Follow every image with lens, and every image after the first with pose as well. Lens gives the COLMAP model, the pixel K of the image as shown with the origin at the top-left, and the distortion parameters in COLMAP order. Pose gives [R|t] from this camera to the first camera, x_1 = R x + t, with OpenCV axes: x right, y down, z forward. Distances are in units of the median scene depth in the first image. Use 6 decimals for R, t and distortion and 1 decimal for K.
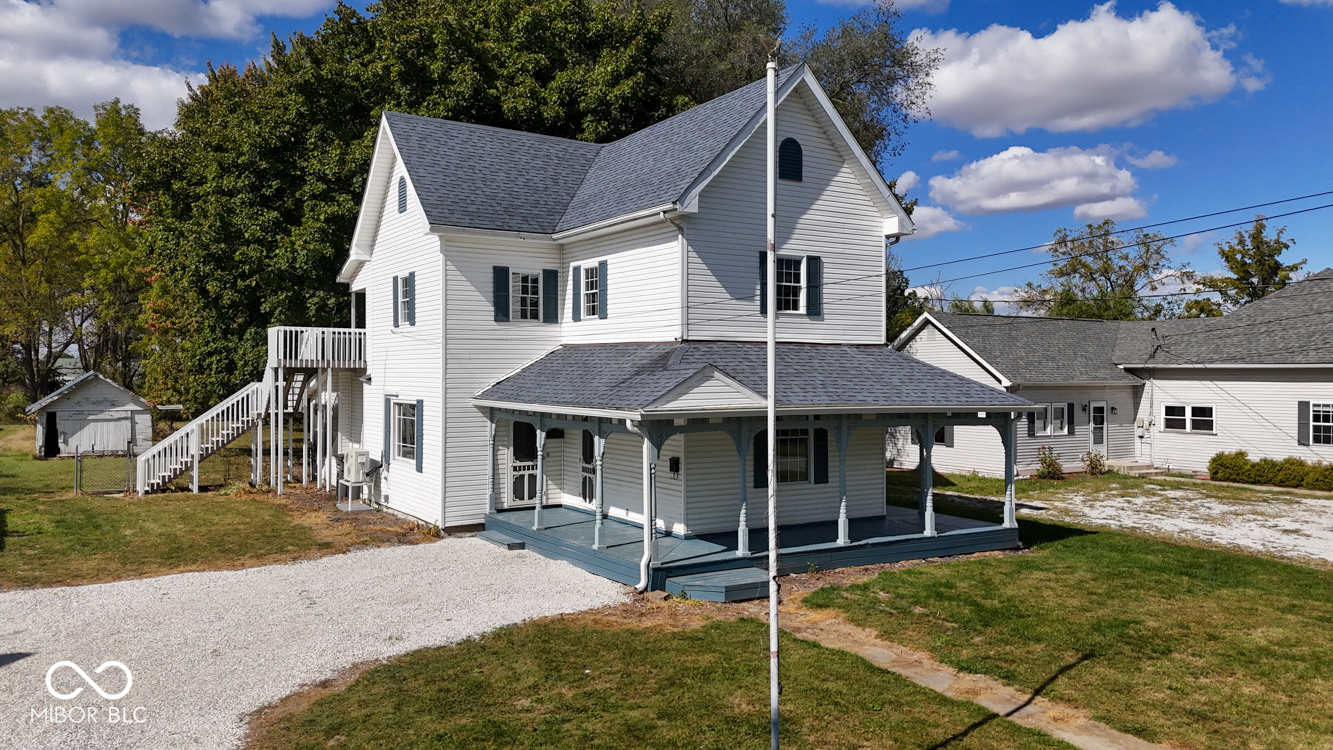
lens RADIAL K [[990.8, 0, 666.5], [0, 990.8, 375.0], [0, 0, 1]] dist [0.104270, -0.098395]
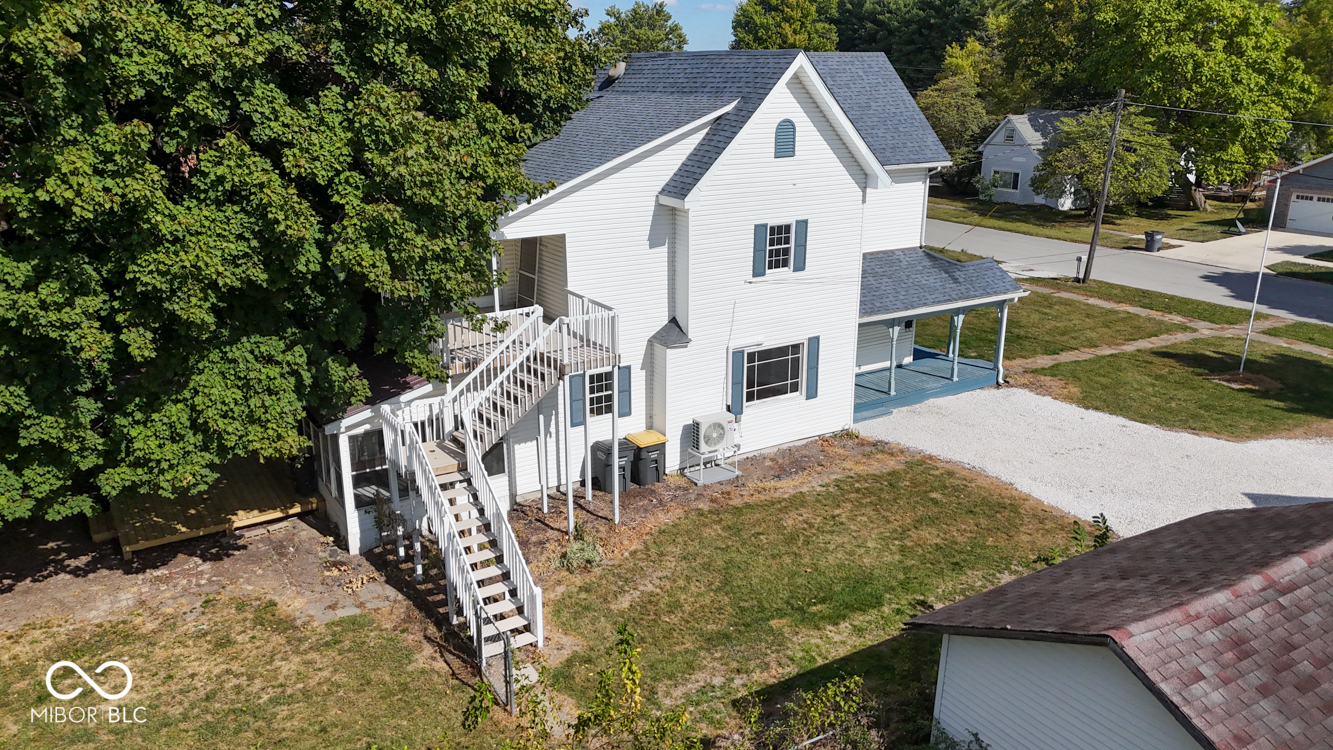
lens RADIAL K [[990.8, 0, 666.5], [0, 990.8, 375.0], [0, 0, 1]] dist [0.104270, -0.098395]
pose [[-0.006838, -0.296021, 0.955157, -1.236936], [-0.003398, 0.955181, 0.296004, -0.244999], [-0.999971, -0.001222, -0.007538, 1.111161]]
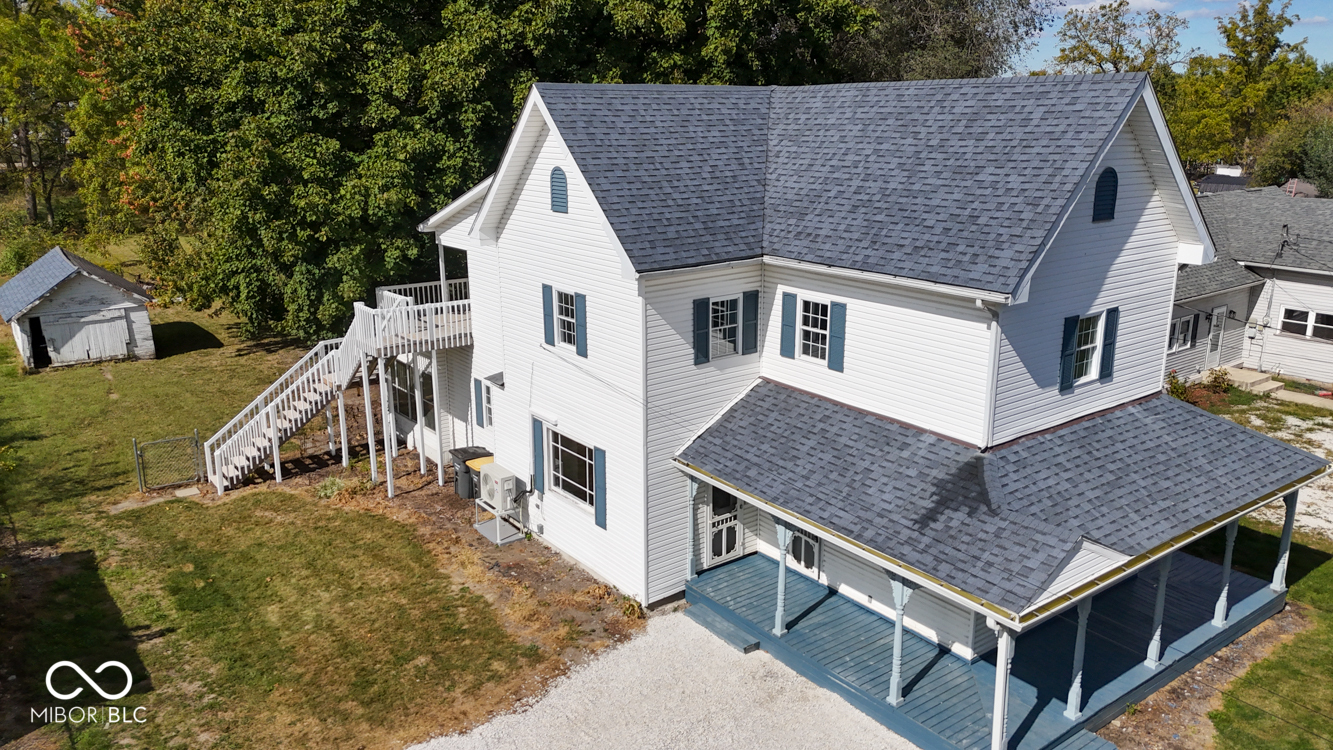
lens RADIAL K [[990.8, 0, 666.5], [0, 990.8, 375.0], [0, 0, 1]] dist [0.104270, -0.098395]
pose [[0.996280, -0.025482, 0.082320, -0.245537], [0.003140, 0.965378, 0.260835, -0.242761], [-0.086116, -0.259607, 0.961867, 0.189536]]
